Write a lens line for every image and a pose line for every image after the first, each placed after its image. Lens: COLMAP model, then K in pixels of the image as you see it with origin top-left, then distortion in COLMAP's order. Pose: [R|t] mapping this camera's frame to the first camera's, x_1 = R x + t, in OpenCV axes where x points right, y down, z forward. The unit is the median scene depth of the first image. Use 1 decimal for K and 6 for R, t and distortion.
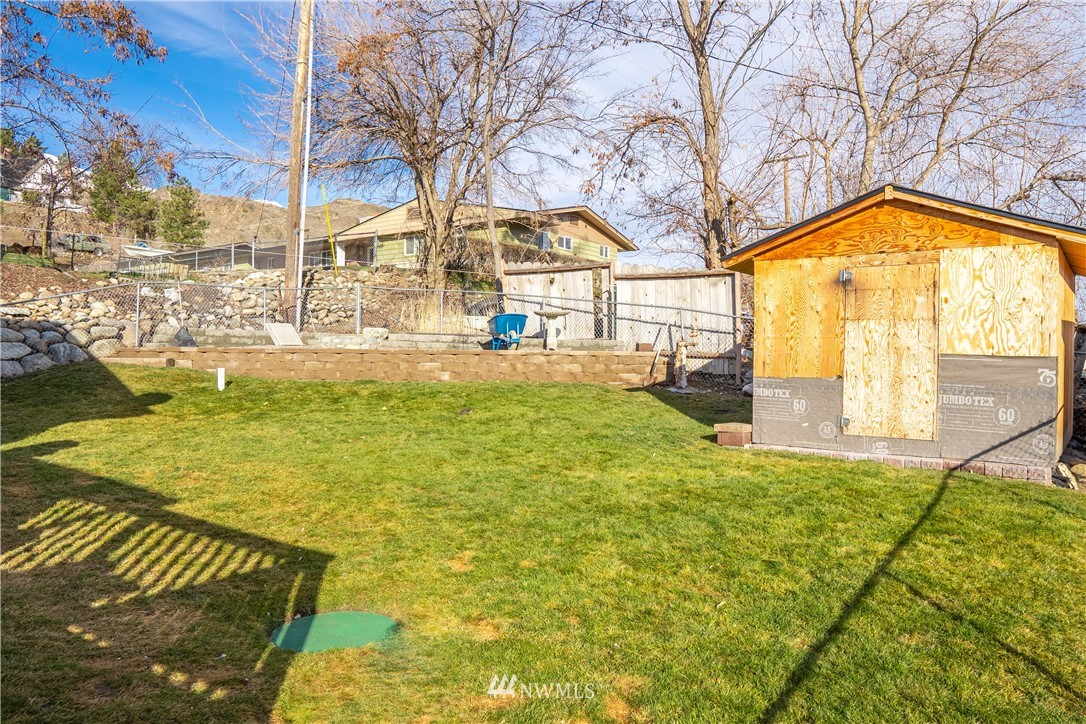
lens RADIAL K [[761.5, 0, 543.0], [0, 761.5, 362.0], [0, 0, 1]] dist [-0.056966, 0.001501]
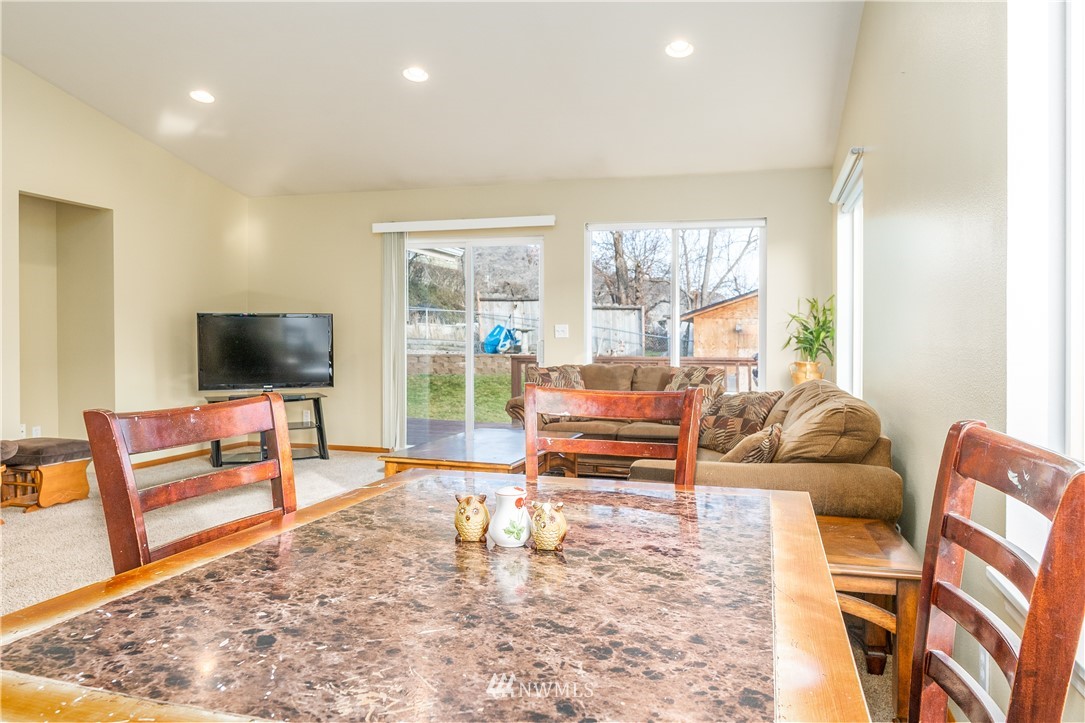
lens RADIAL K [[756.7, 0, 543.5], [0, 756.7, 346.3], [0, 0, 1]] dist [0.005072, 0.002402]
pose [[0.937994, -0.003331, 0.346636, -0.707663], [-0.001378, 0.999910, 0.013339, -0.071618], [-0.346649, -0.012990, 0.937905, -0.682940]]
